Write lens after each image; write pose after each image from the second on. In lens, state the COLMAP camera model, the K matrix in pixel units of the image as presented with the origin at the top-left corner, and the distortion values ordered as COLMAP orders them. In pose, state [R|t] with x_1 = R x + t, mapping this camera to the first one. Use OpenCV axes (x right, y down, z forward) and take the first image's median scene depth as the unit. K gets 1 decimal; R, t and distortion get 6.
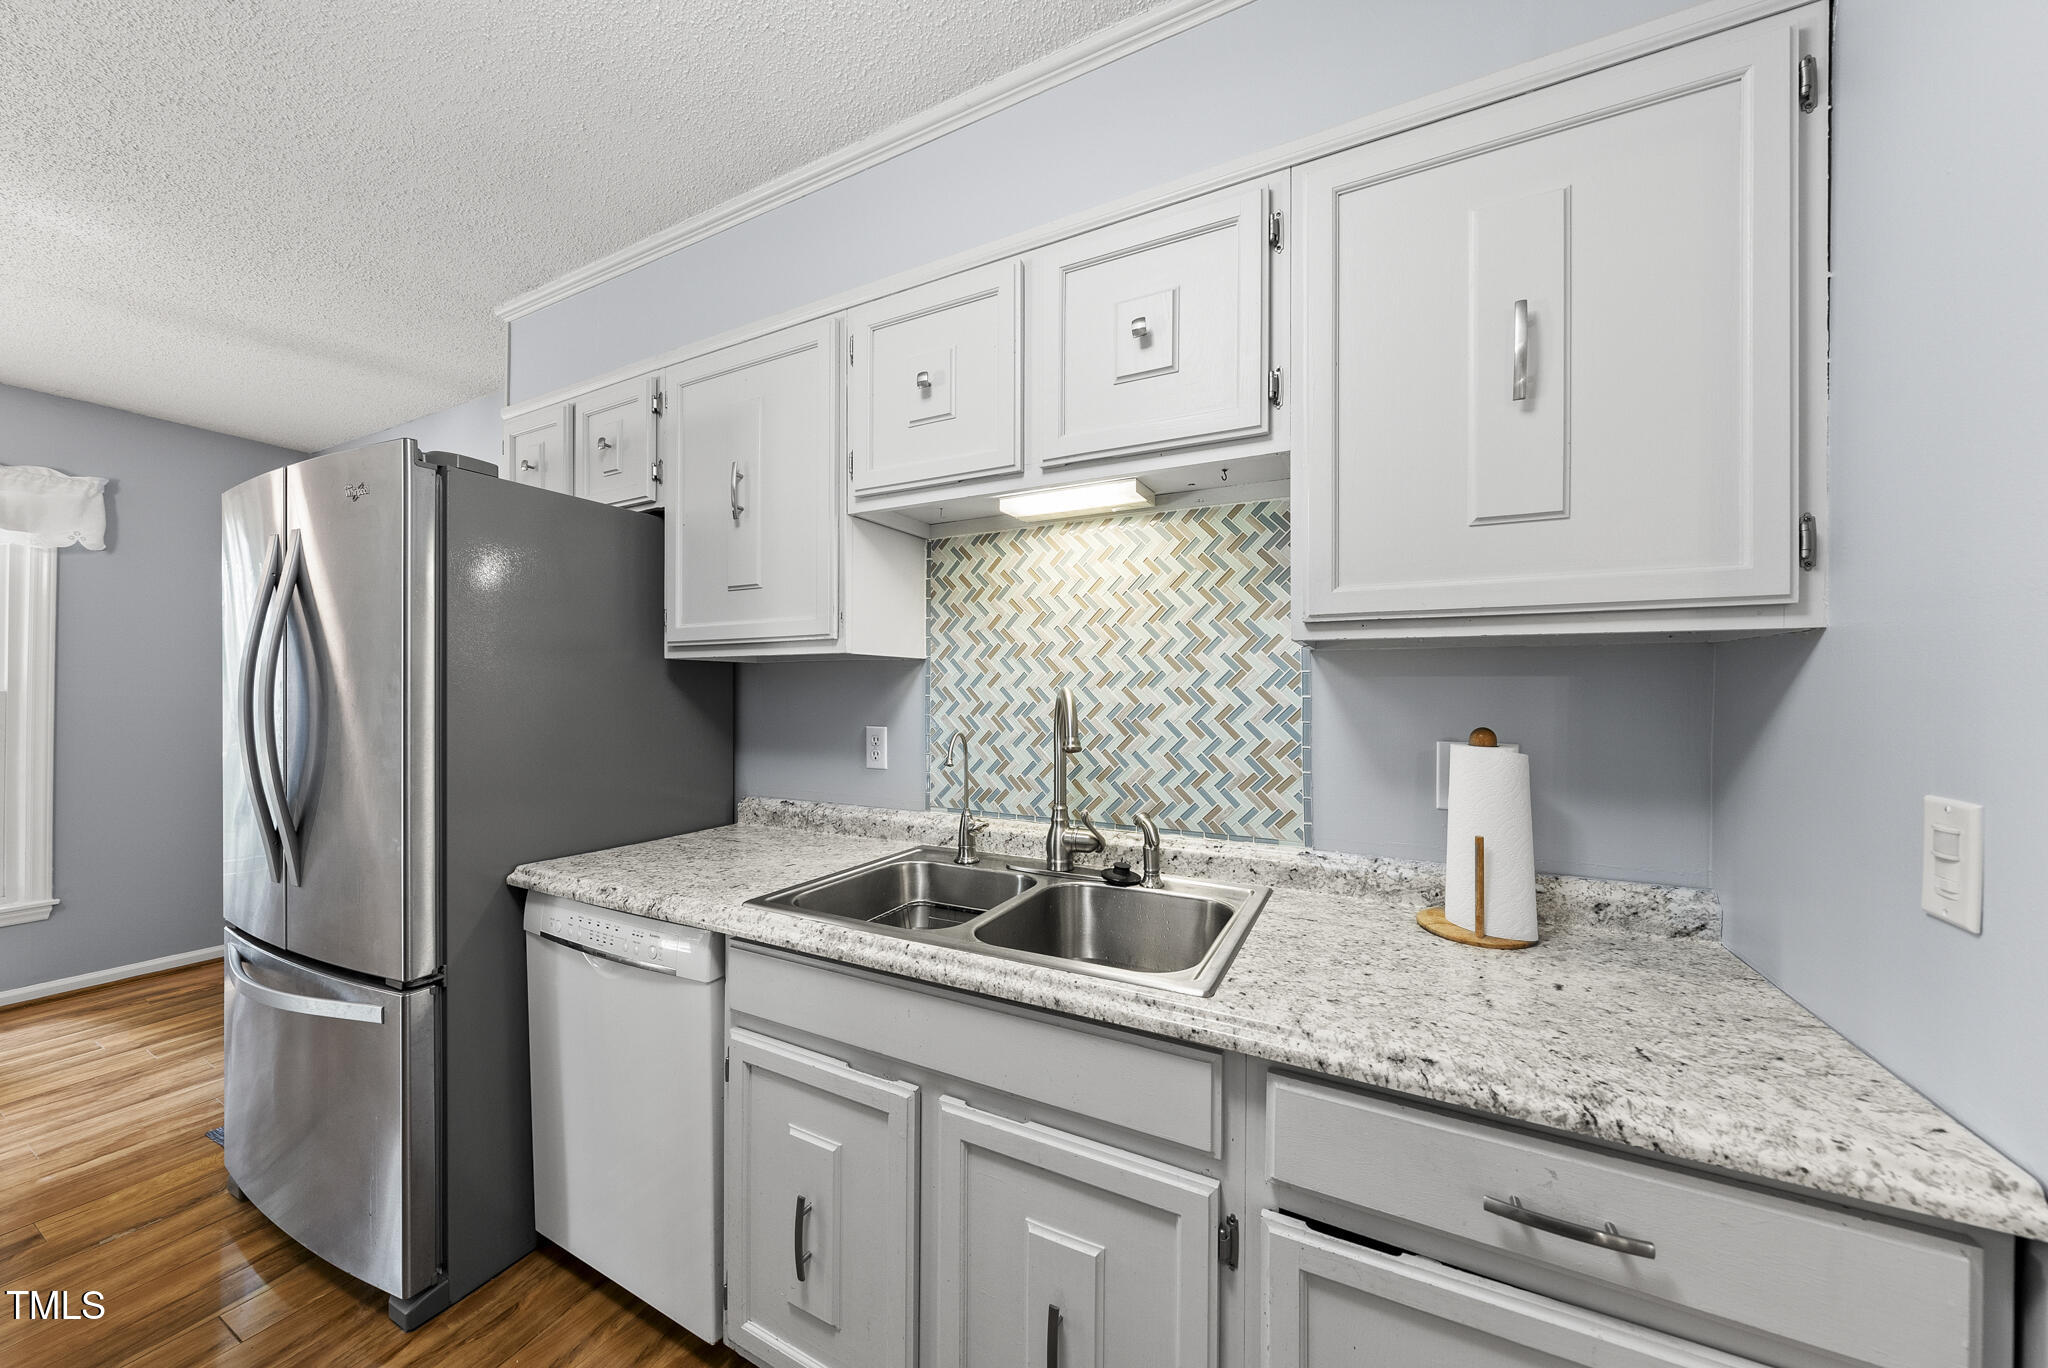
lens RADIAL K [[697.3, 0, 1024.7], [0, 697.3, 691.3], [0, 0, 1]] dist [-0.000201, 0.000155]
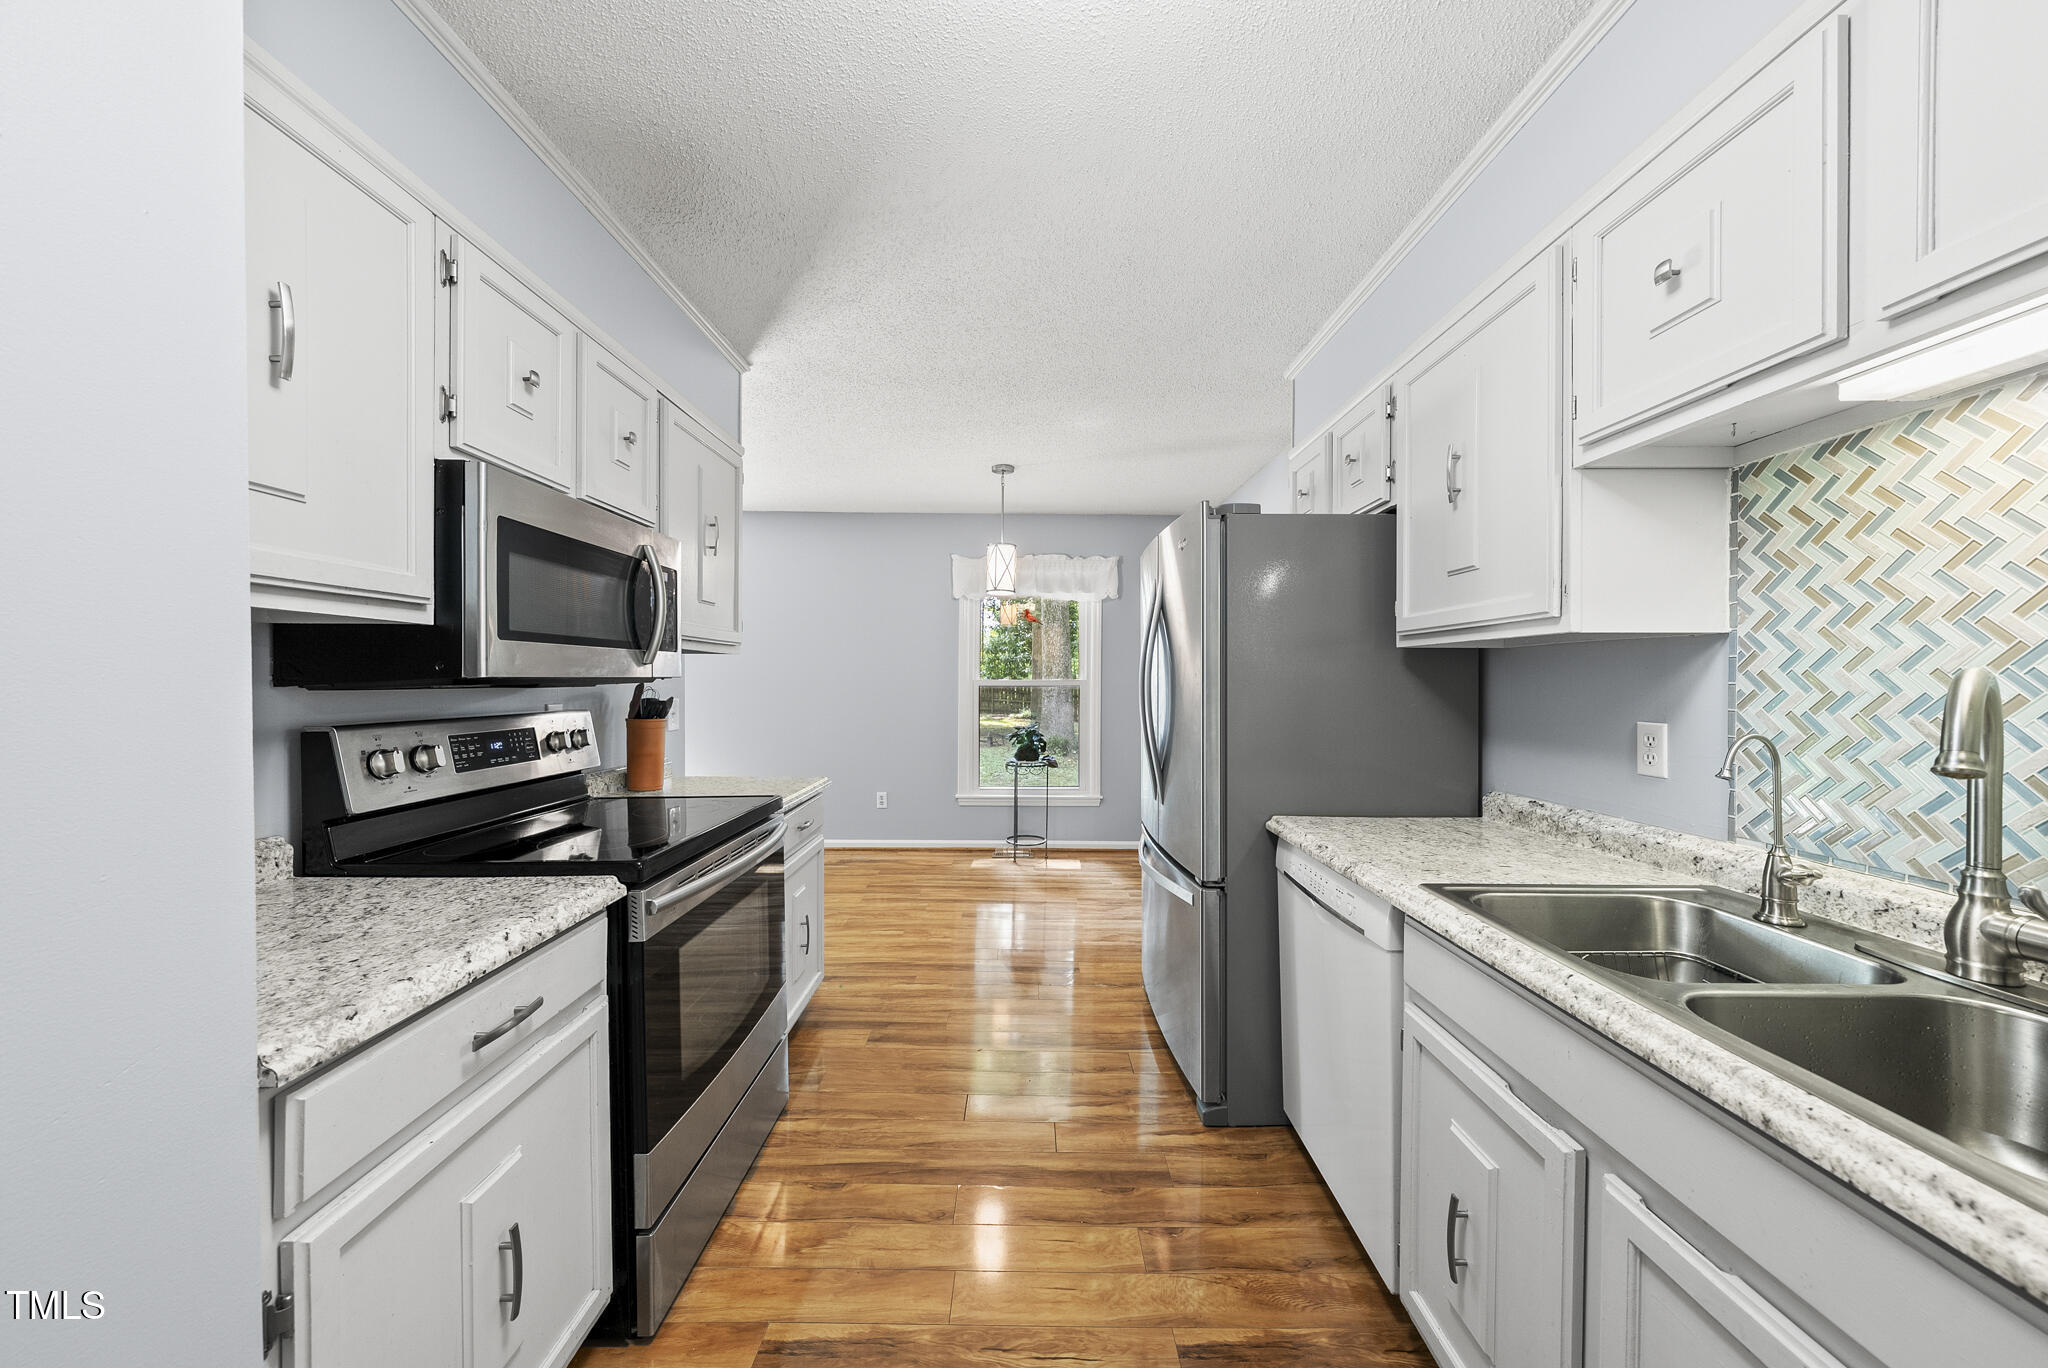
lens RADIAL K [[697.3, 0, 1029.8], [0, 697.3, 685.5], [0, 0, 1]] dist [-0.000201, 0.000155]
pose [[0.462051, 0.005849, -0.886834, 0.197179], [-0.001444, 0.999982, 0.005843, 0.006443], [0.886852, -0.001419, 0.462051, 0.020382]]
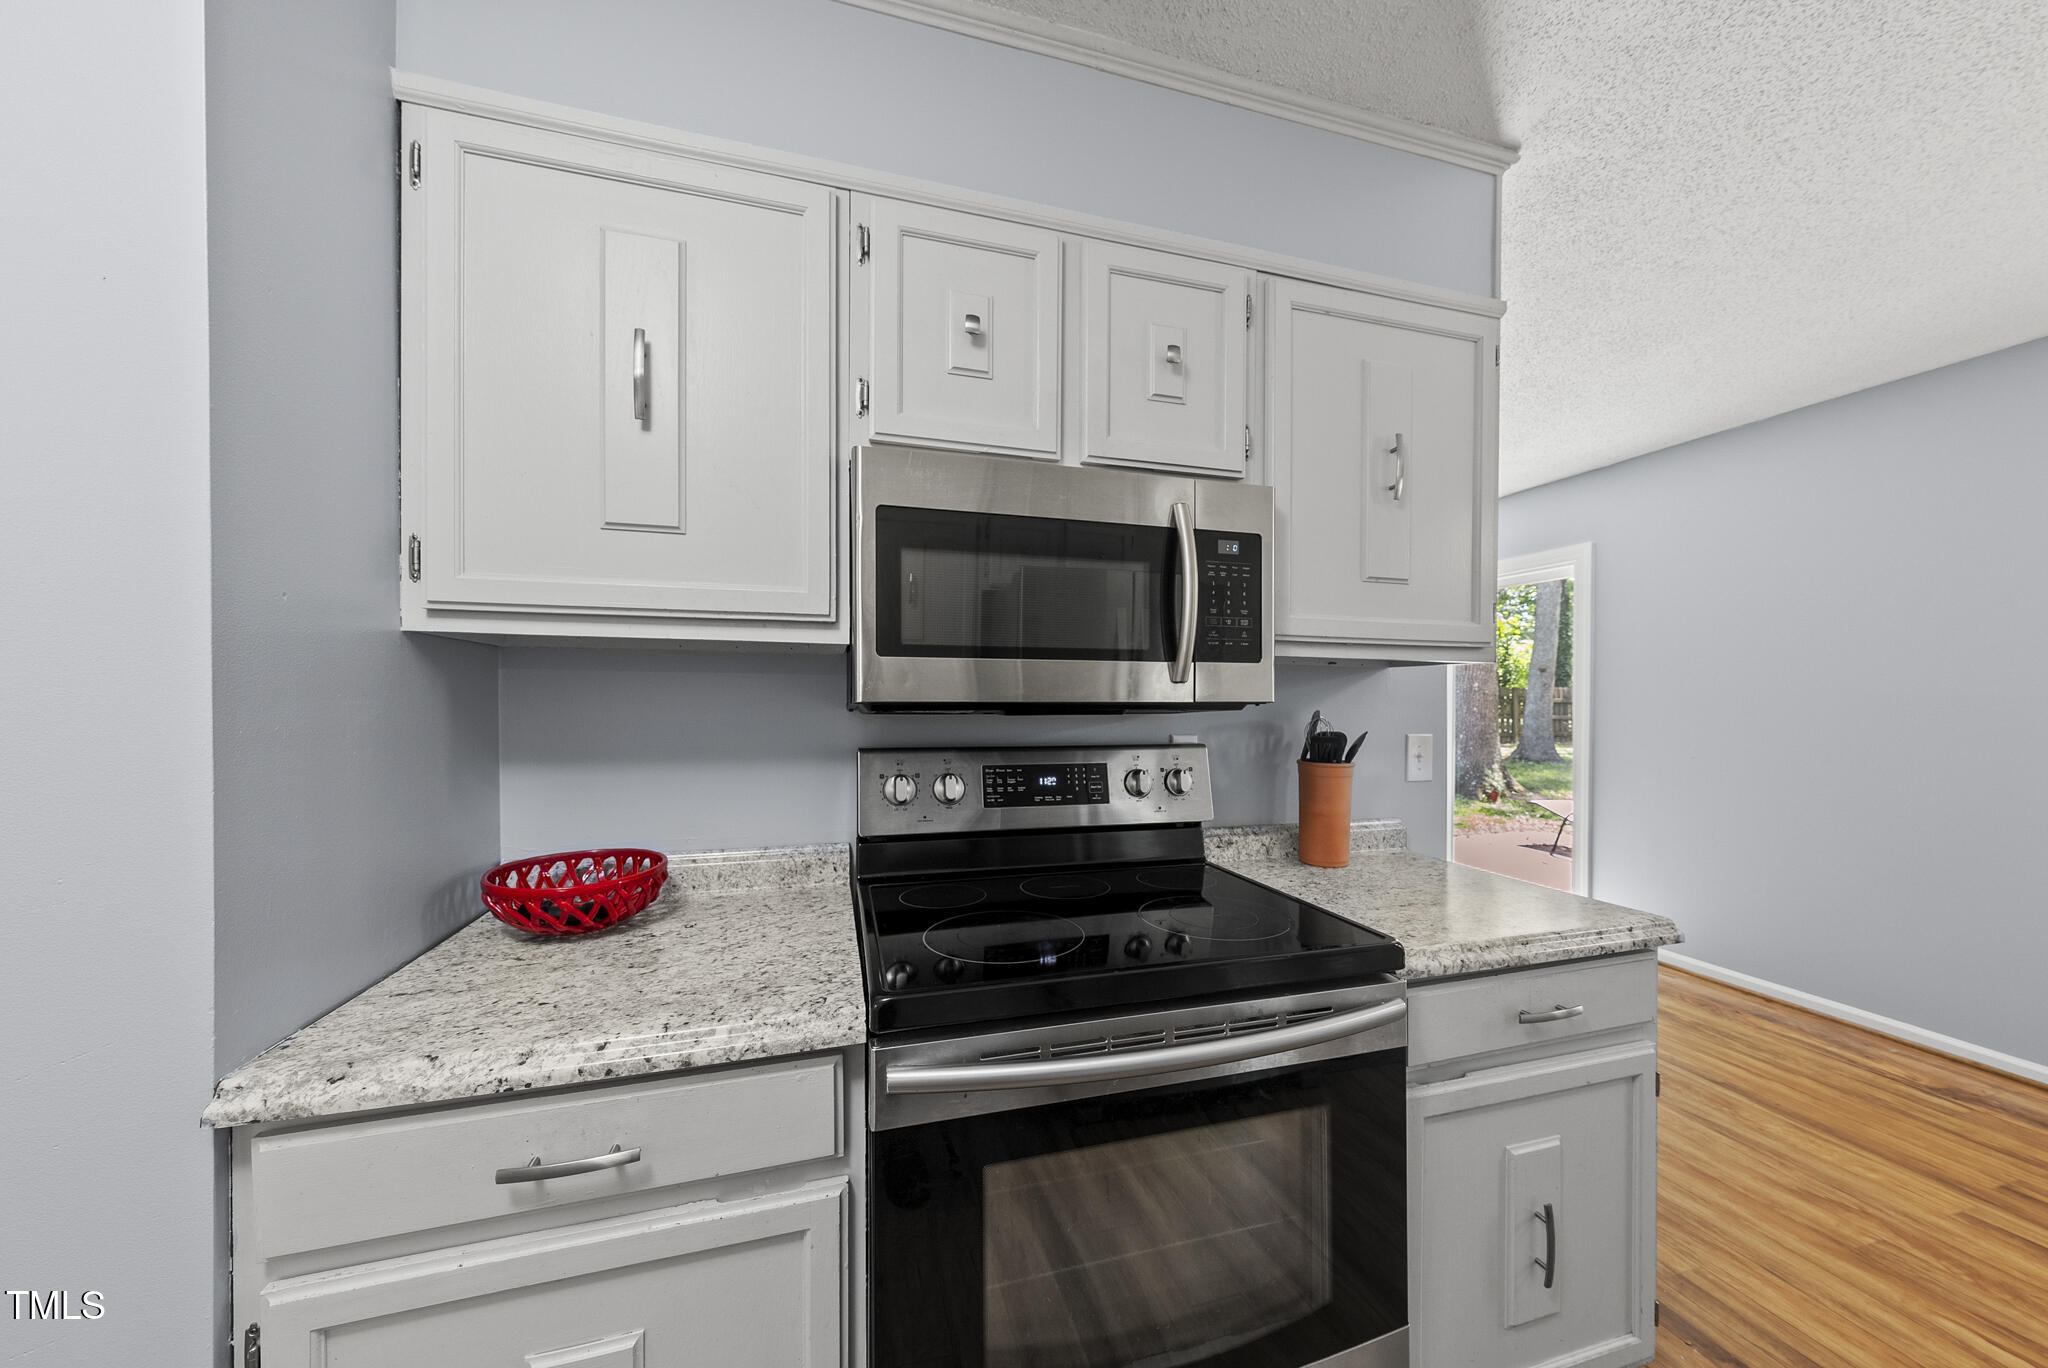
lens RADIAL K [[697.3, 0, 1024.1], [0, 697.3, 701.8], [0, 0, 1]] dist [-0.000201, 0.000155]
pose [[-0.733480, -0.004368, -0.679697, -0.526696], [-0.007926, 0.999966, 0.002128, -0.001155], [0.679664, 0.006948, -0.733490, 0.473061]]
